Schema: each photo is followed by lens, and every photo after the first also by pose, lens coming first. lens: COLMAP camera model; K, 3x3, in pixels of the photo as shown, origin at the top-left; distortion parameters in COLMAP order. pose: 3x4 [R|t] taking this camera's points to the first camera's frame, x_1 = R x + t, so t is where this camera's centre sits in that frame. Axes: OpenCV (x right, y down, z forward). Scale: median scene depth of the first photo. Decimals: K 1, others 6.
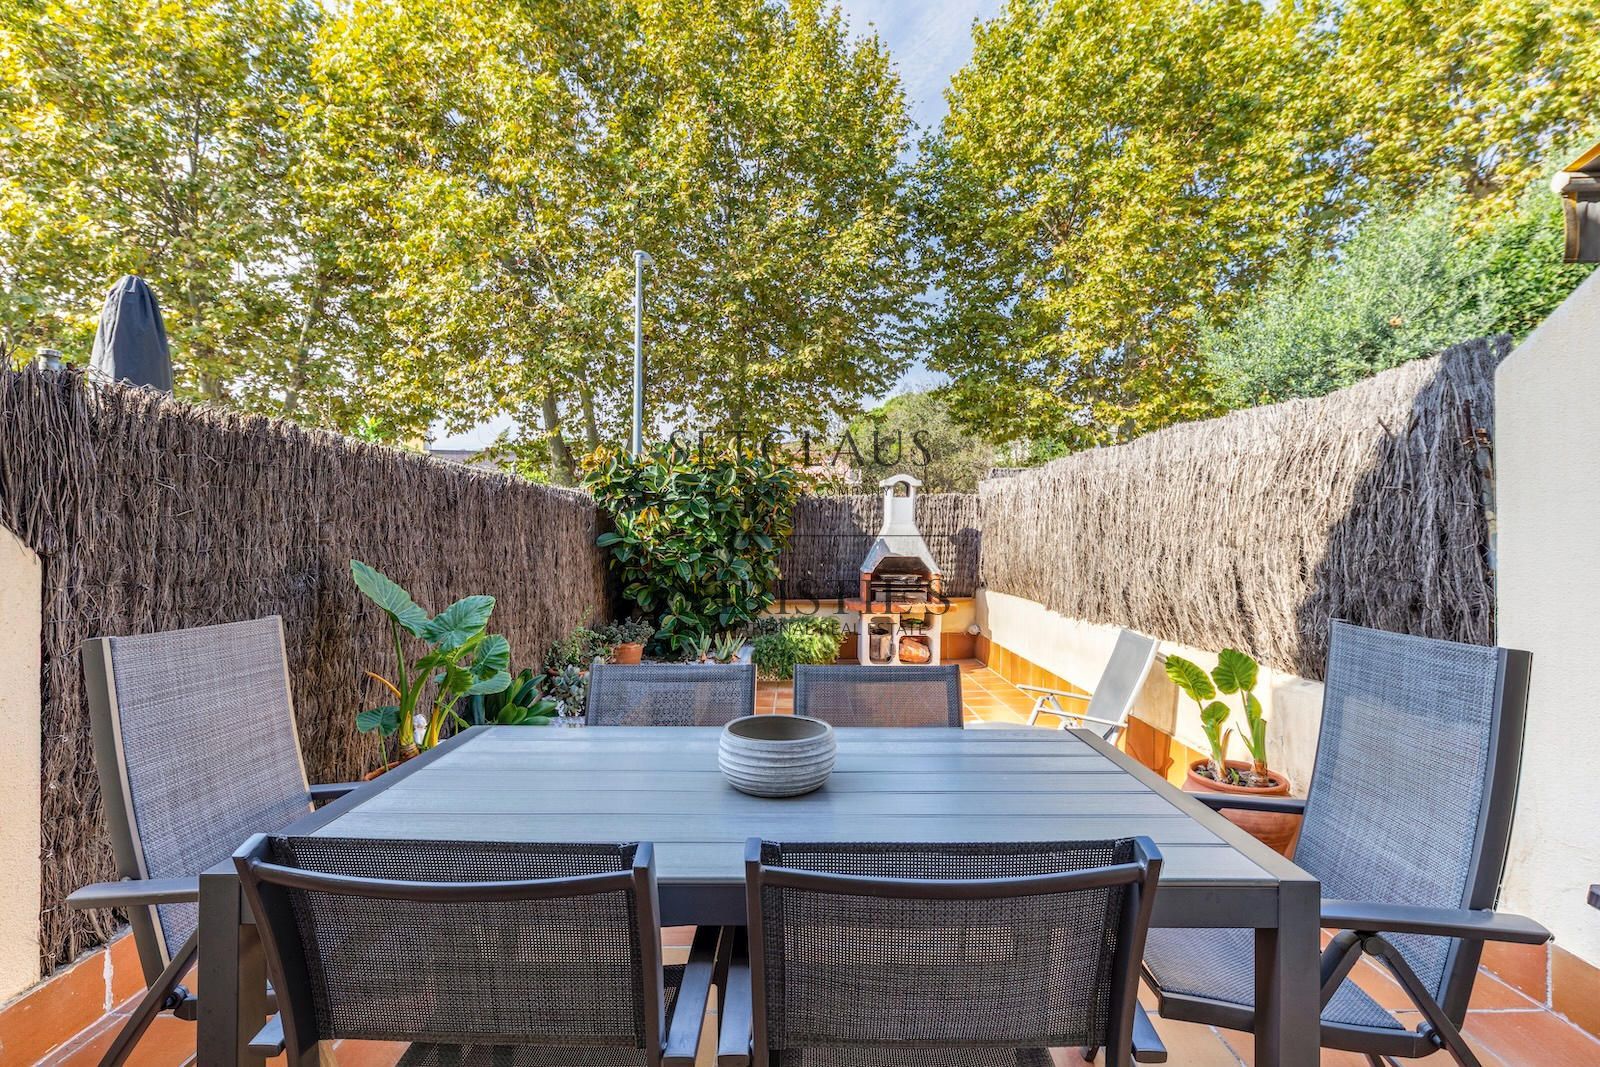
lens RADIAL K [[803.1, 0, 816.9], [0, 803.1, 528.8], [0, 0, 1]] dist [0.000058, -0.009483]
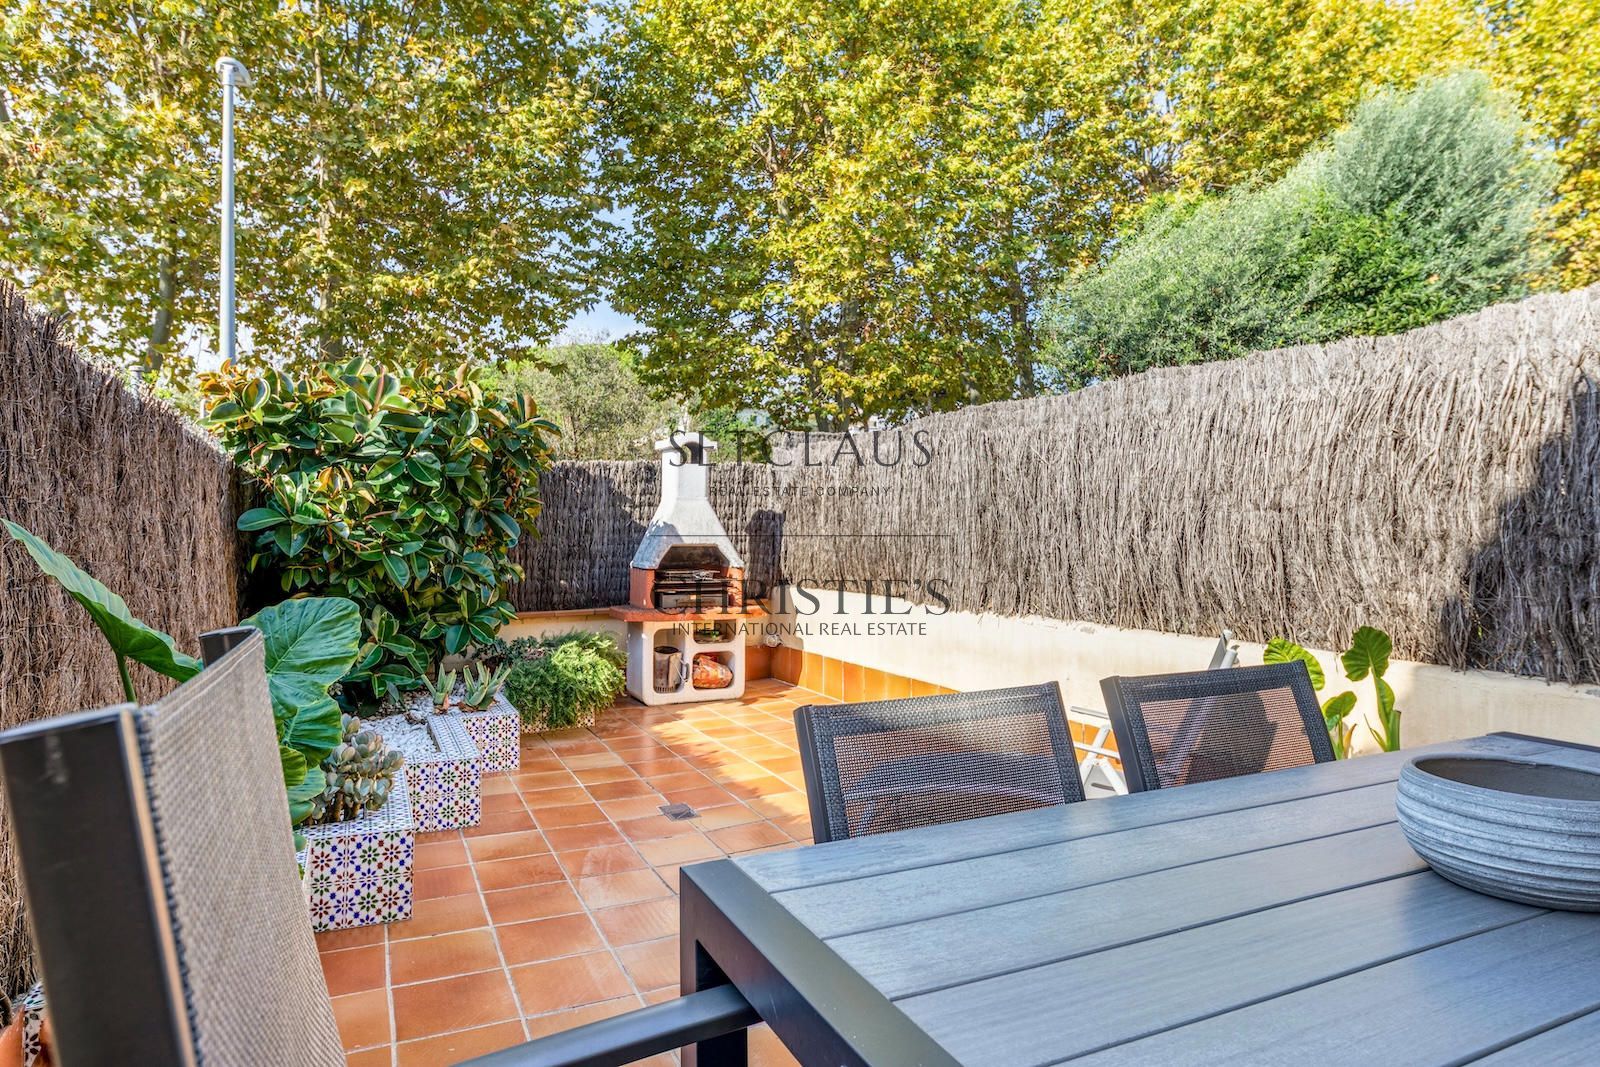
lens RADIAL K [[966.3, 0, 826.9], [0, 966.3, 527.1], [0, 0, 1]] dist [0.016182, 0.000266]
pose [[0.889400, -0.004014, 0.457112, -0.183968], [0.005223, 0.999985, -0.001381, 0.019181], [-0.457100, 0.003616, 0.889408, 0.152194]]
